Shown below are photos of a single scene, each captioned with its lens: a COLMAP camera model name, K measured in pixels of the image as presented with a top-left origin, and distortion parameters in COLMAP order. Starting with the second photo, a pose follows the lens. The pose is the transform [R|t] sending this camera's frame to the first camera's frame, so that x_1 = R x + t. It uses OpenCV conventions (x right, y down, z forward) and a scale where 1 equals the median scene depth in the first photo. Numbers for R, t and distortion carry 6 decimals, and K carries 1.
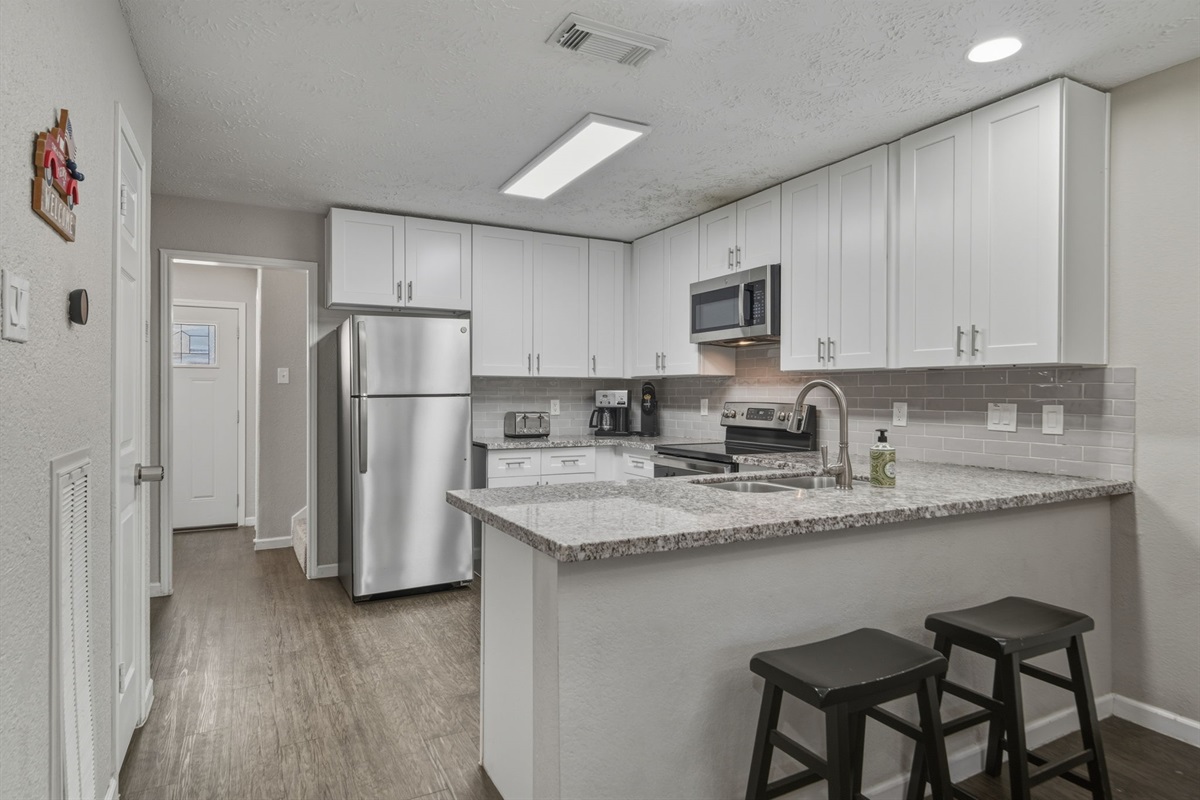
lens RADIAL K [[656.7, 0, 603.1], [0, 656.7, 403.5], [0, 0, 1]] dist [0.001180, 0.000021]
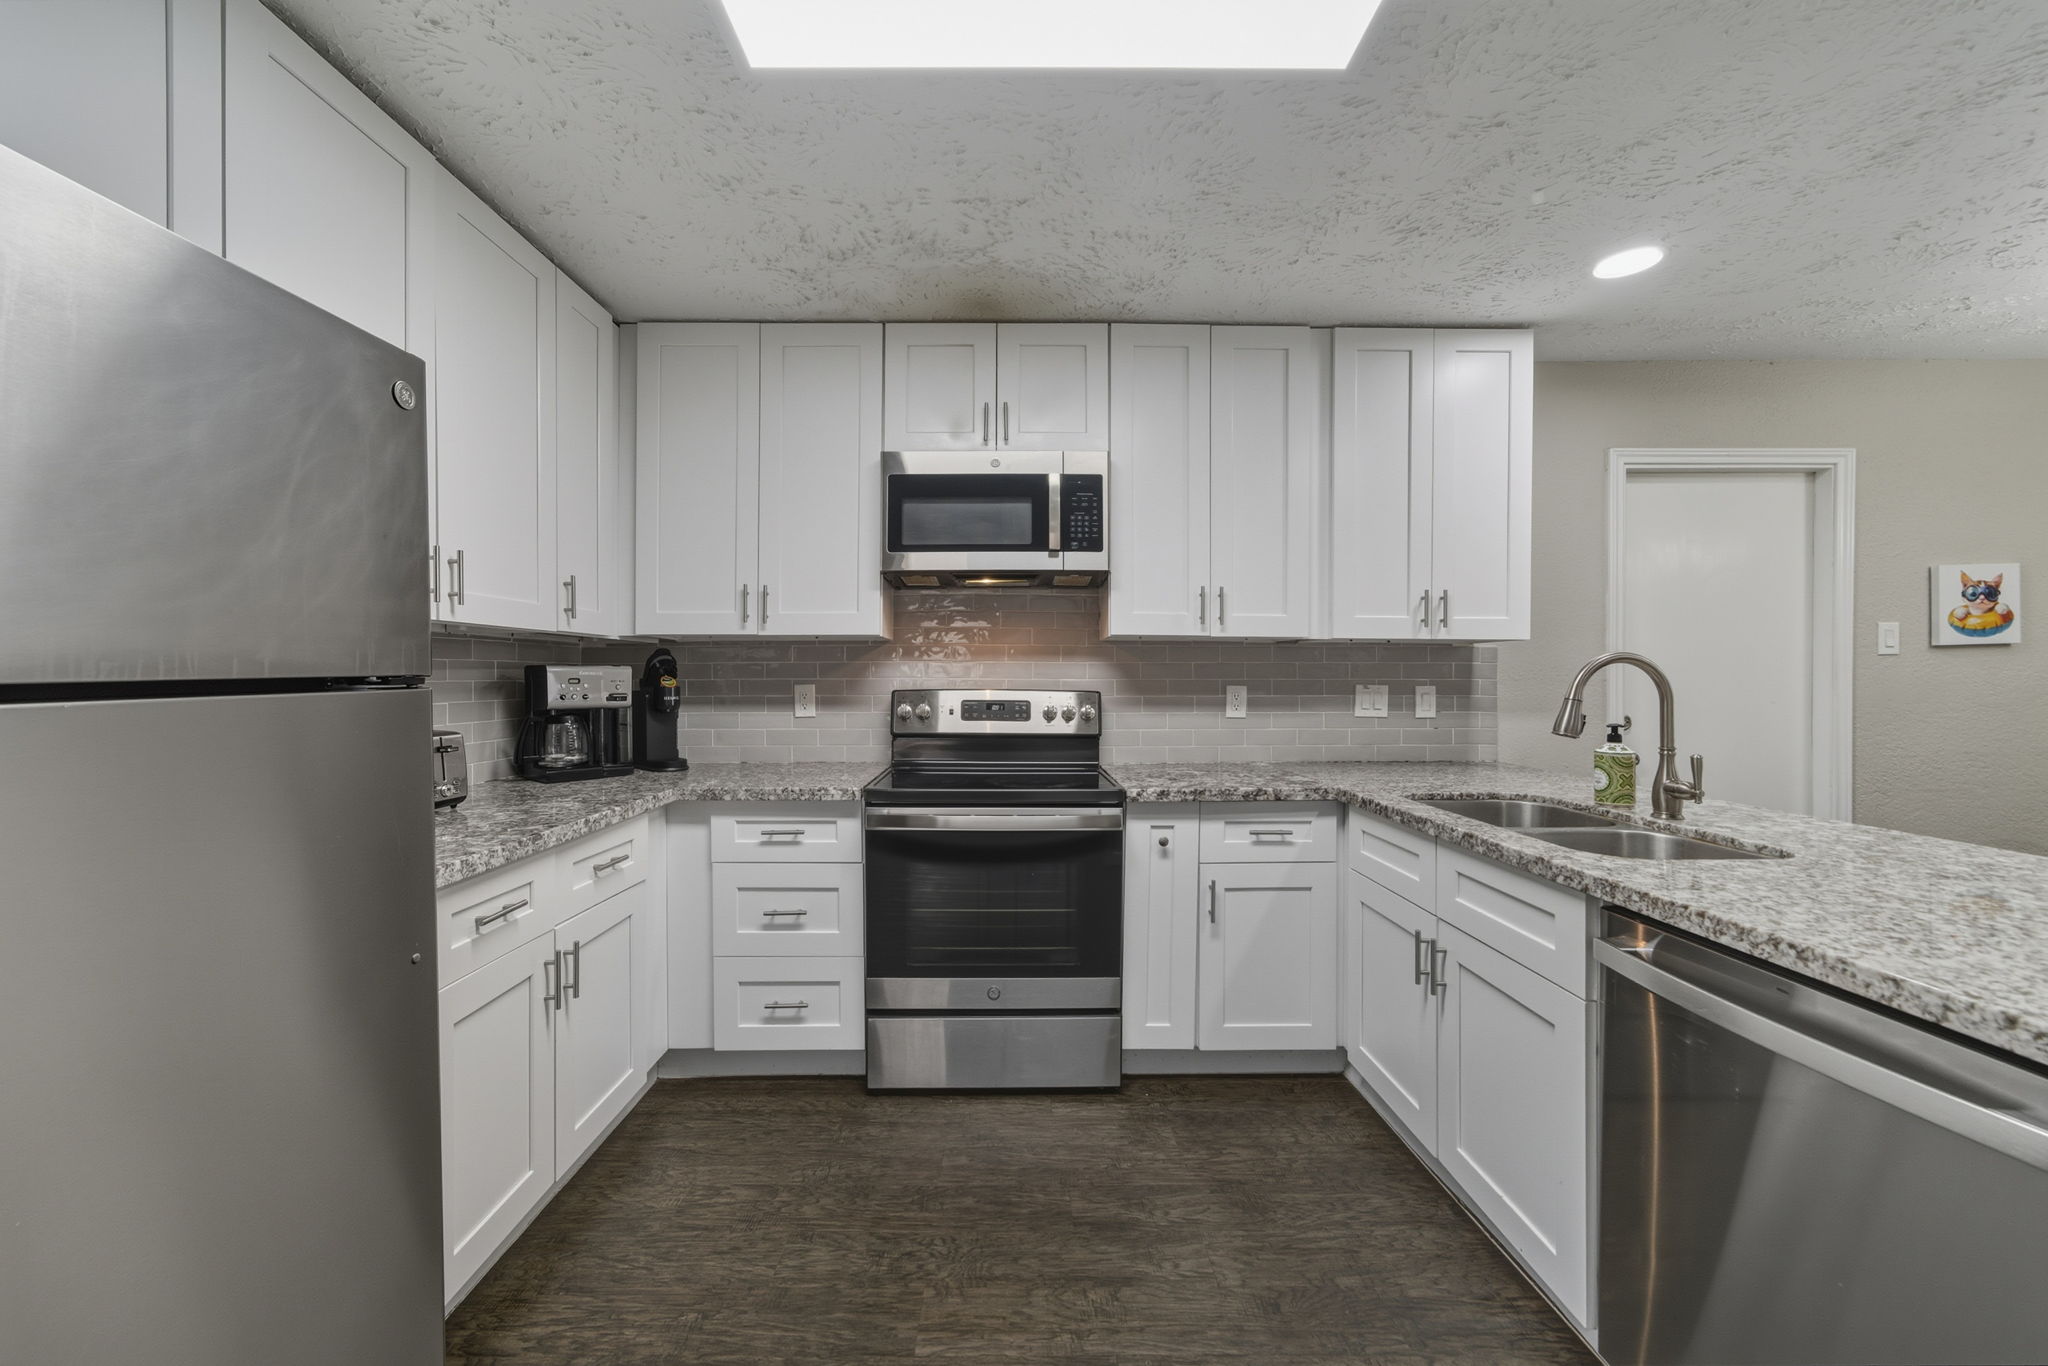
lens RADIAL K [[752.7, 0, 1012.8], [0, 752.7, 680.0], [0, 0, 1]] dist [-0.011806, 0.002837]
pose [[0.468966, -0.006406, 0.883193, -0.337736], [0.014289, 0.999898, -0.000335, -0.009409], [-0.883101, 0.012777, 0.469009, 0.682030]]
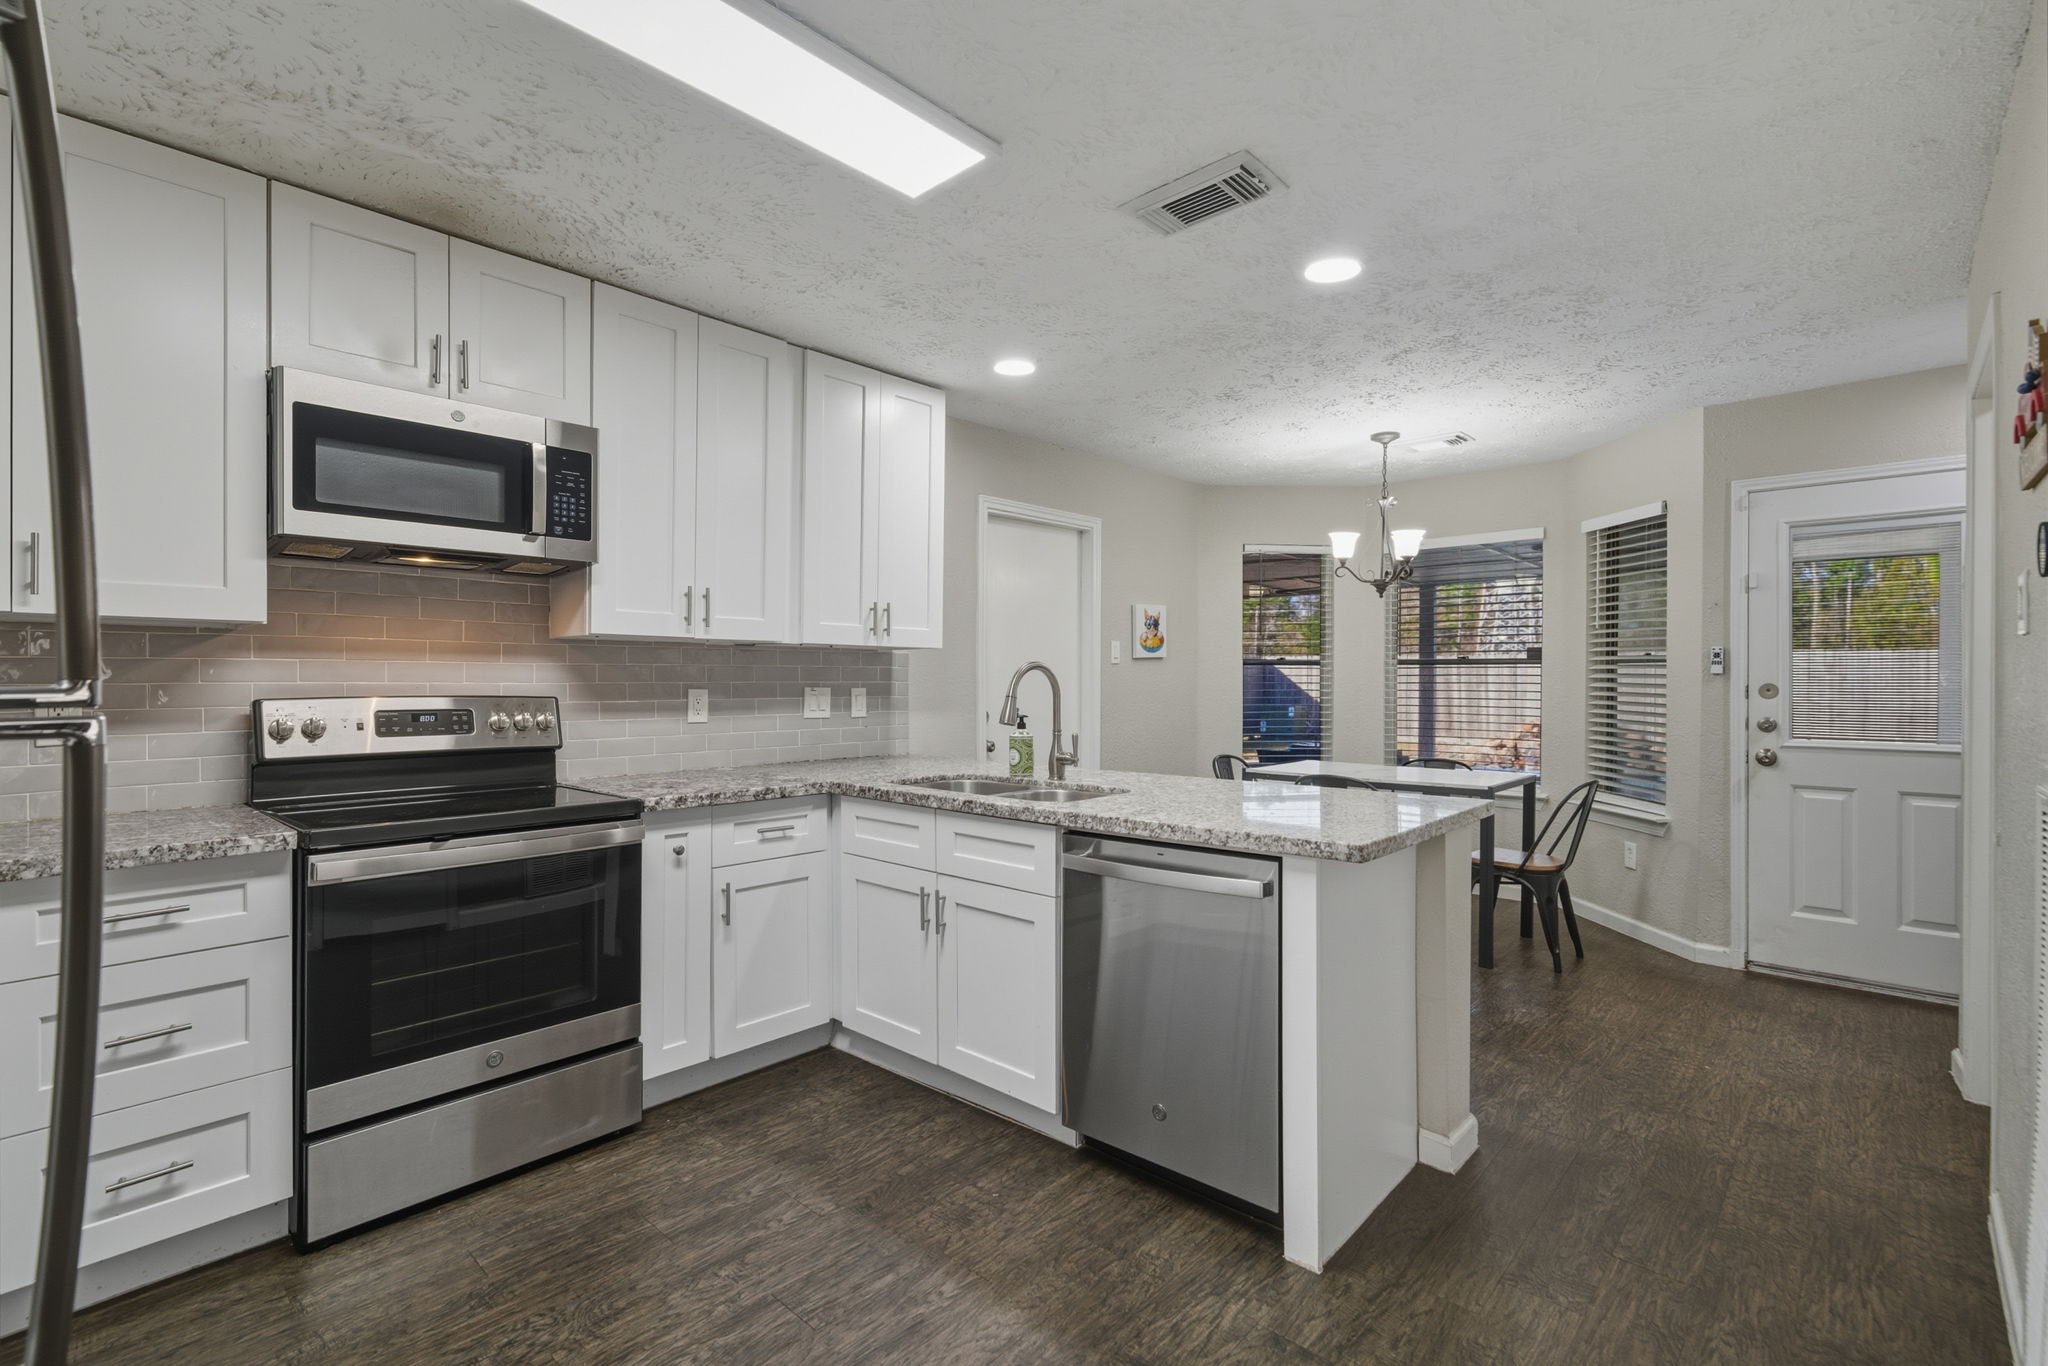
lens RADIAL K [[939.8, 0, 1020.3], [0, 939.8, 677.4], [0, 0, 1]] dist [0.009184, 0.001874]
pose [[-0.331497, -0.005107, 0.943442, -0.500318], [0.009723, 0.999914, 0.008829, -0.016066], [-0.943406, 0.012100, -0.331419, 0.832497]]
